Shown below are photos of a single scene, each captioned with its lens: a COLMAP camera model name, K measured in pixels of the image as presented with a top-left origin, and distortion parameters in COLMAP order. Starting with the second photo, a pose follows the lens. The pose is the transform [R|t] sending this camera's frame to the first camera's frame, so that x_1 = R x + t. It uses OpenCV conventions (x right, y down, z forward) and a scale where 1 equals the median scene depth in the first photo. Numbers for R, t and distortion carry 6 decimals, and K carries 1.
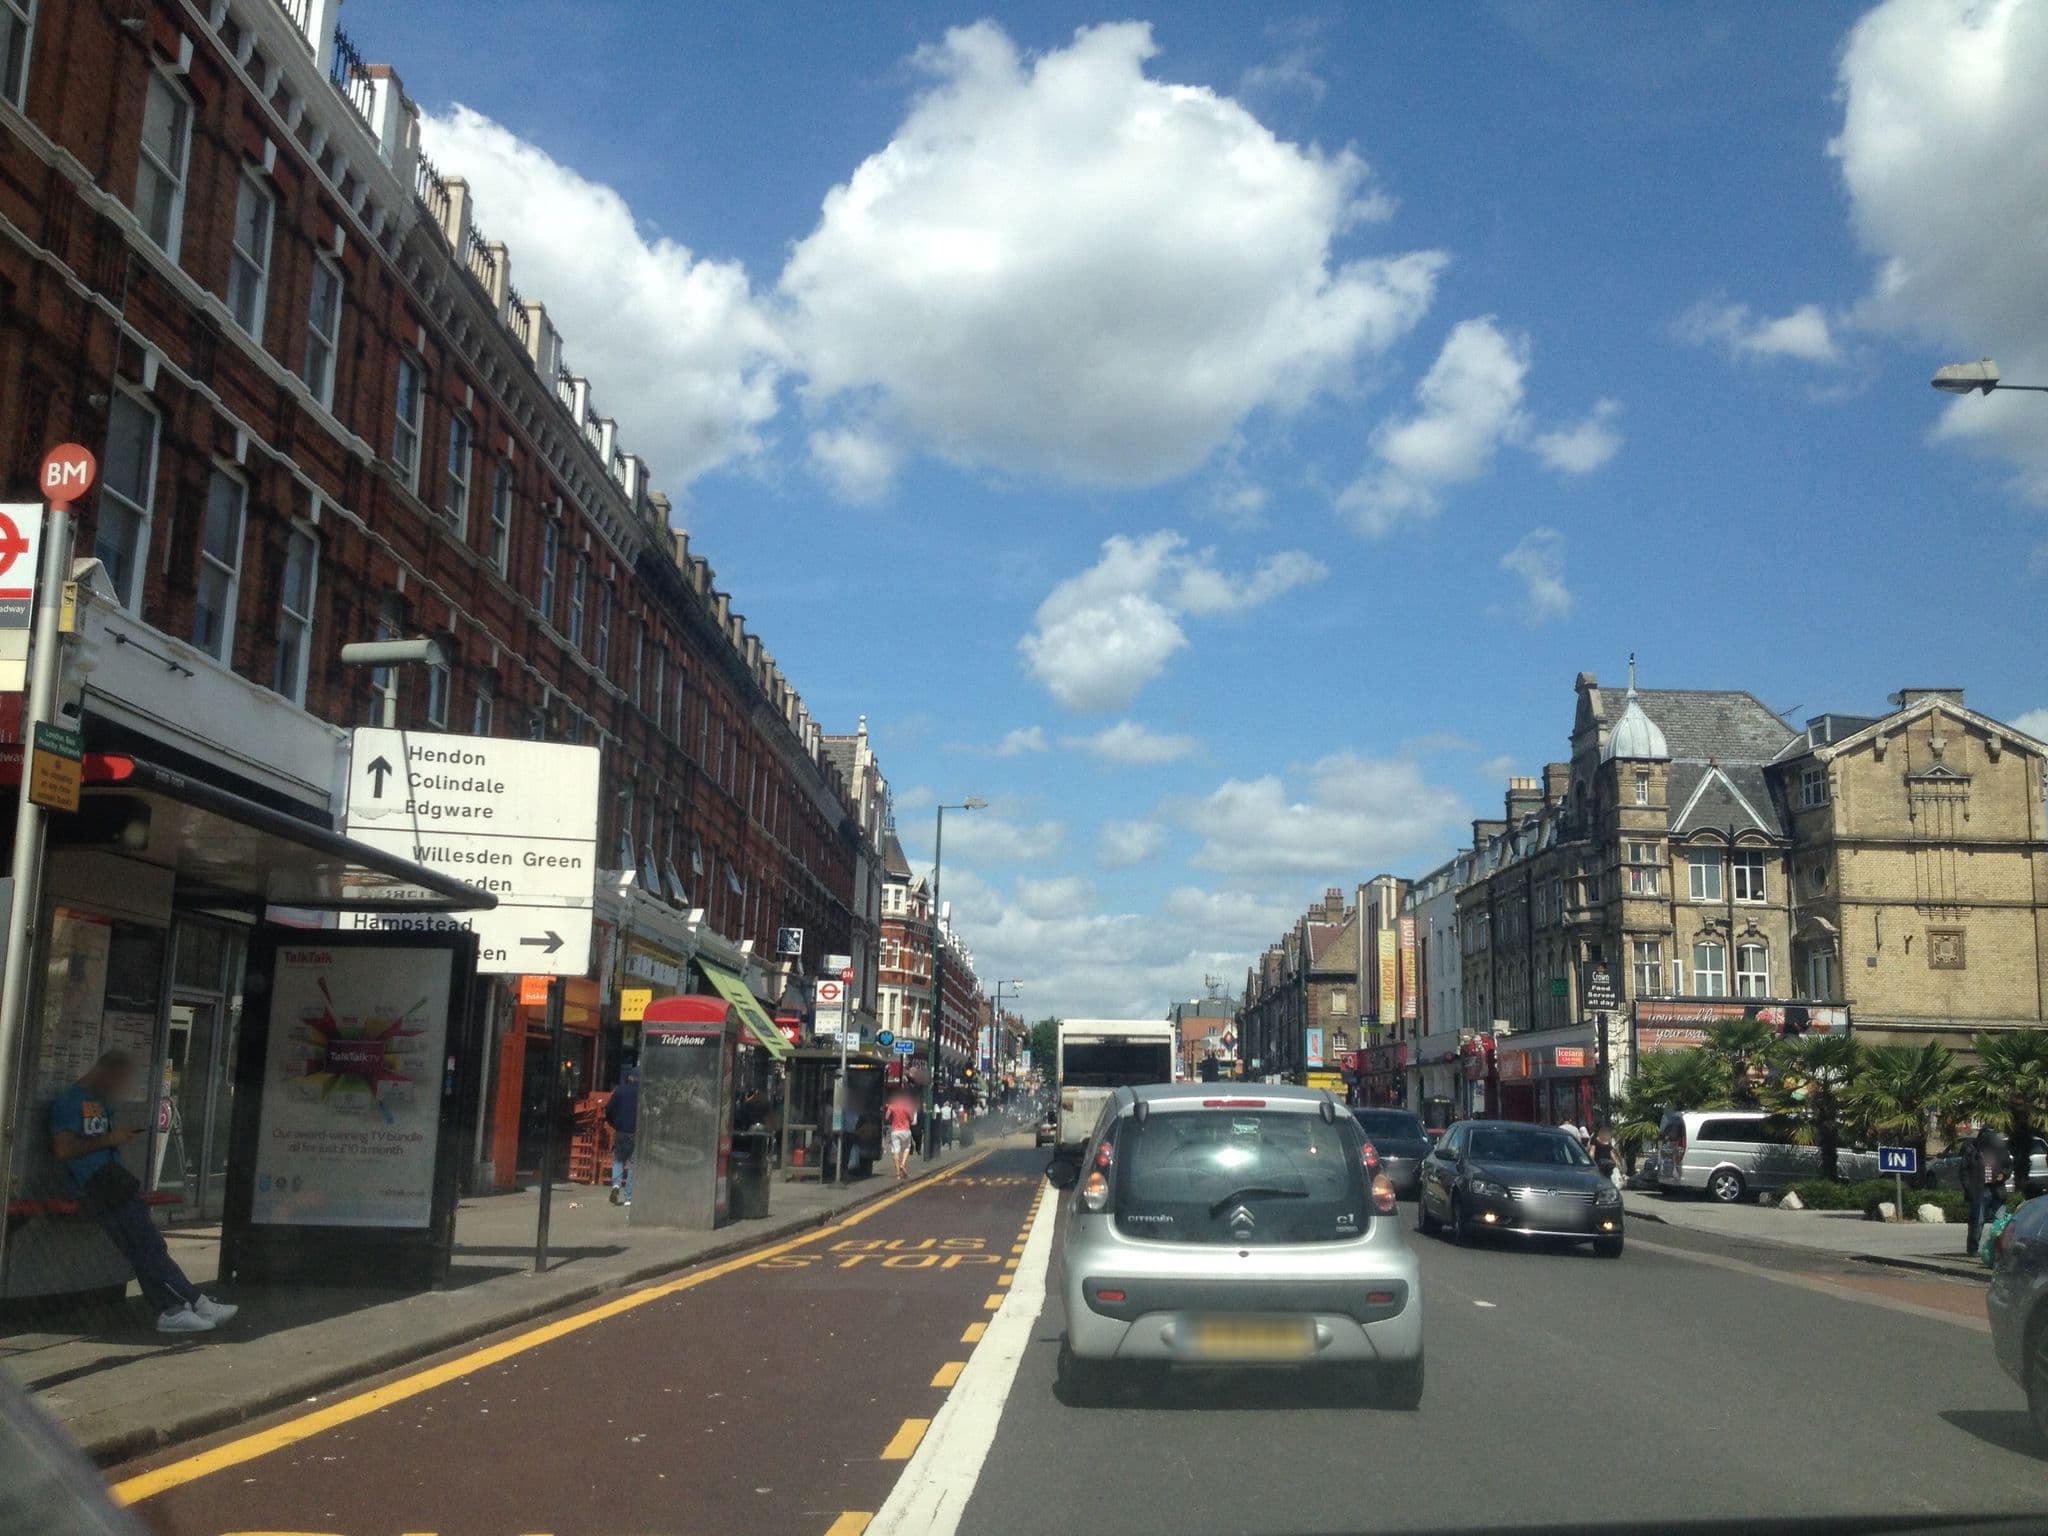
lens RADIAL K [[1454.4, 0, 1022.9], [0, 1454.4, 869.5], [0, 0, 1]] dist [0.031789, -0.071777]
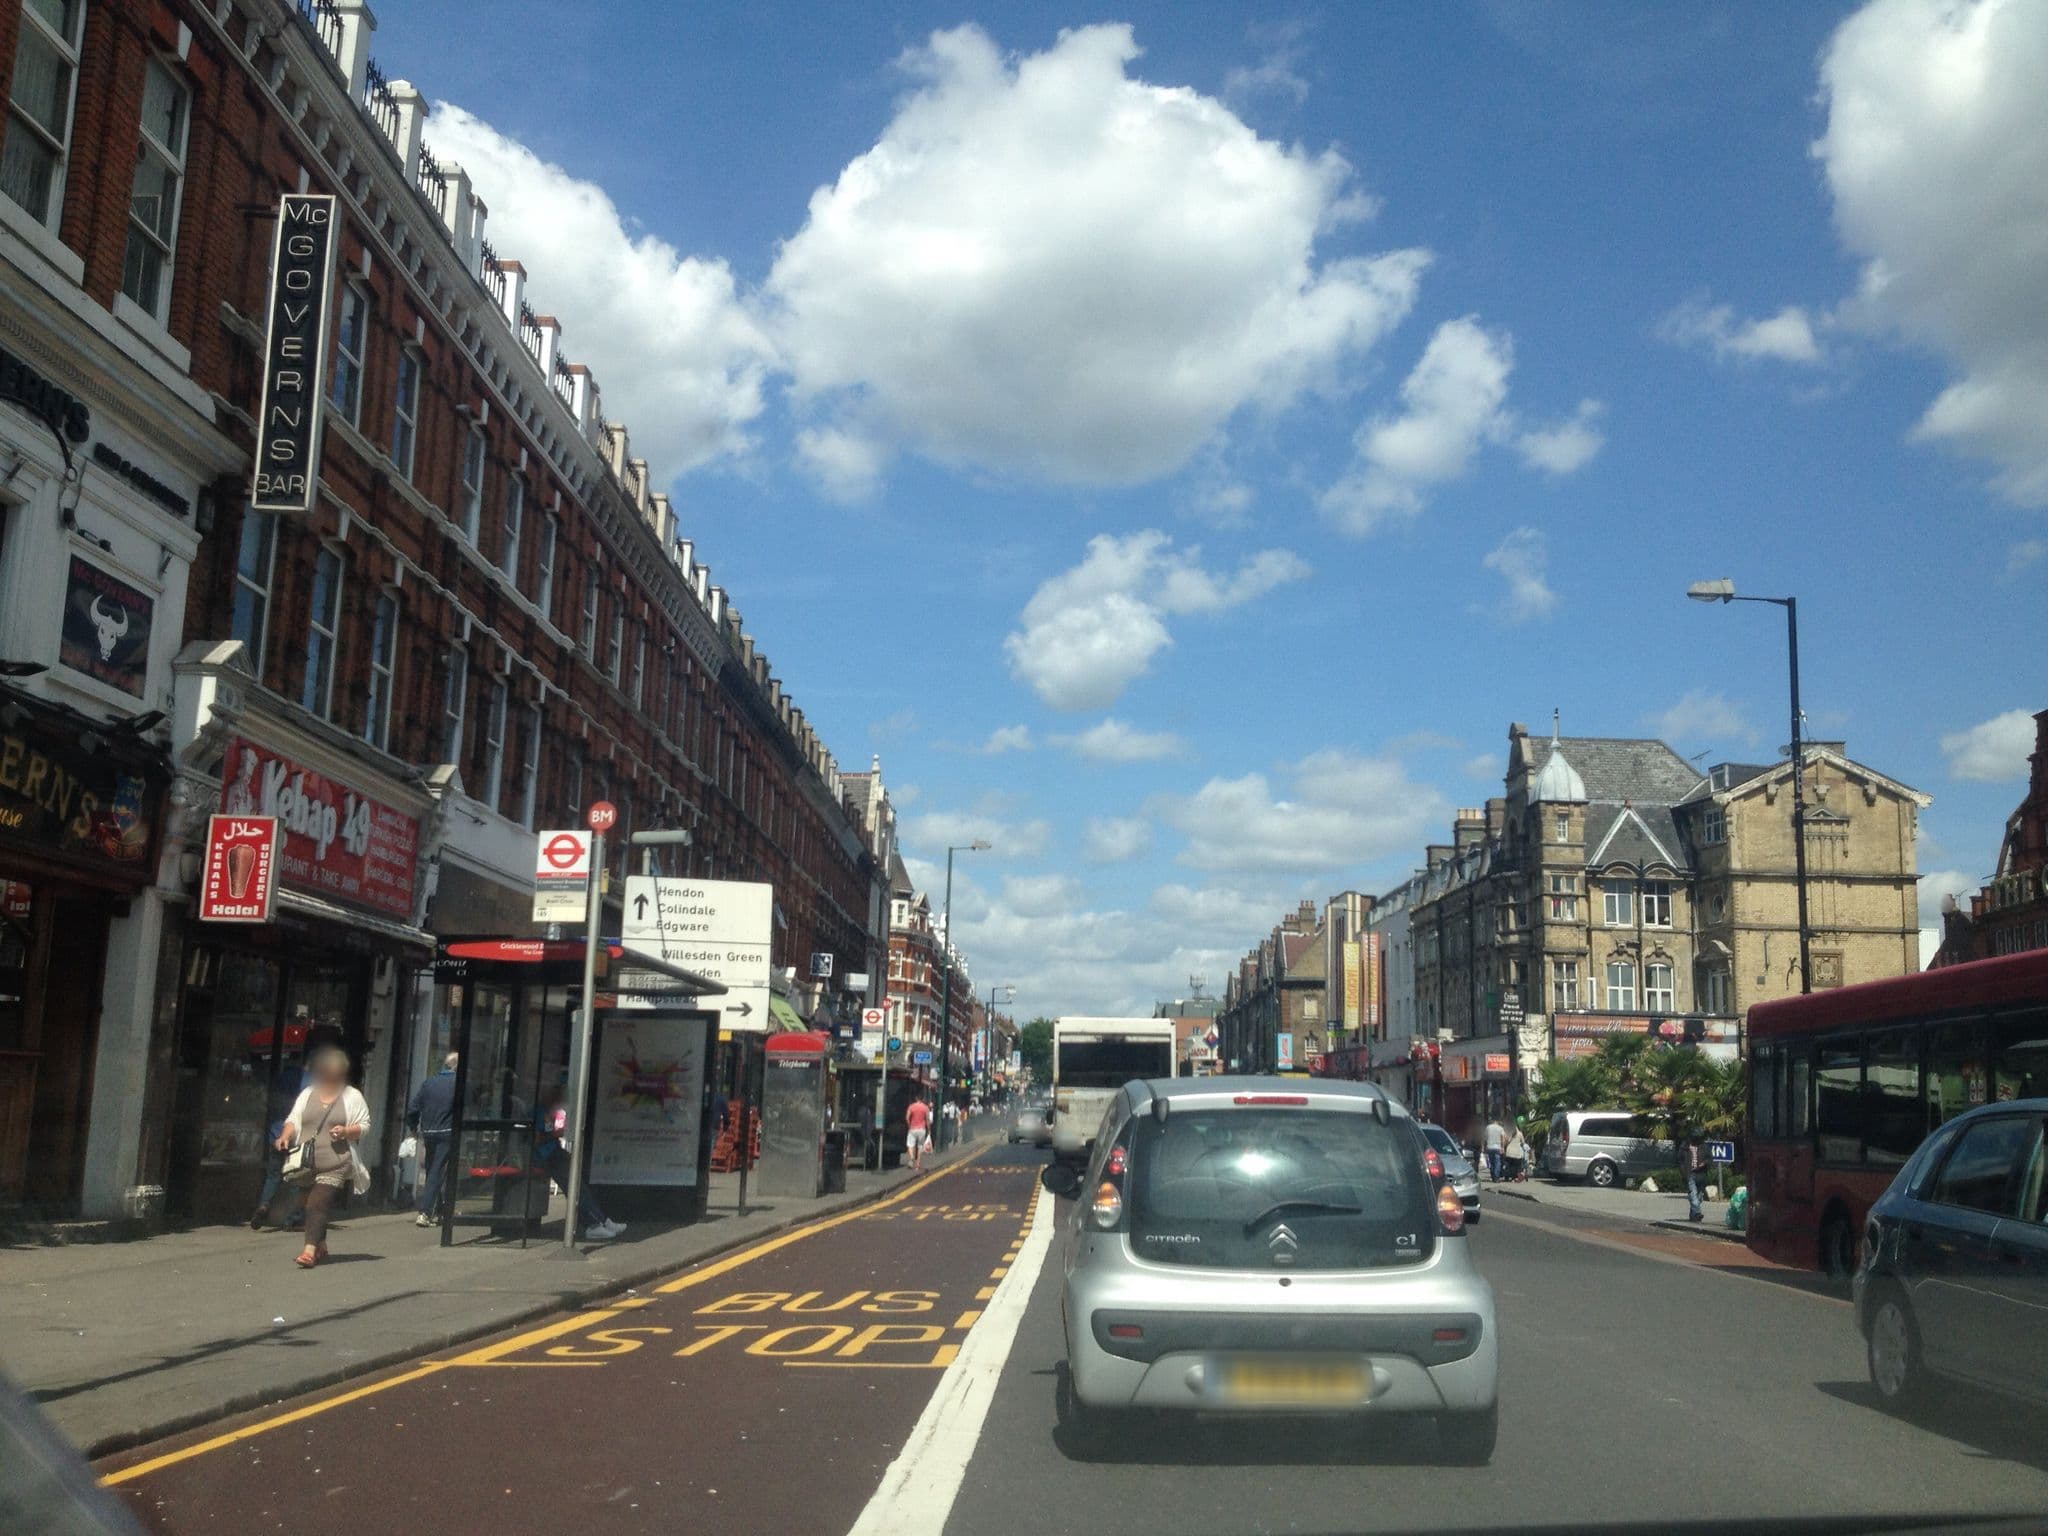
lens RADIAL K [[1976.1, 0, 951.7], [0, 1976.1, 768.9], [0, 0, 1]] dist [-0.002738, -0.000860]
pose [[0.999940, -0.001619, -0.010832, -0.031722], [0.001613, 0.999999, -0.000515, -0.086473], [0.010833, 0.000498, 0.999941, -0.469858]]
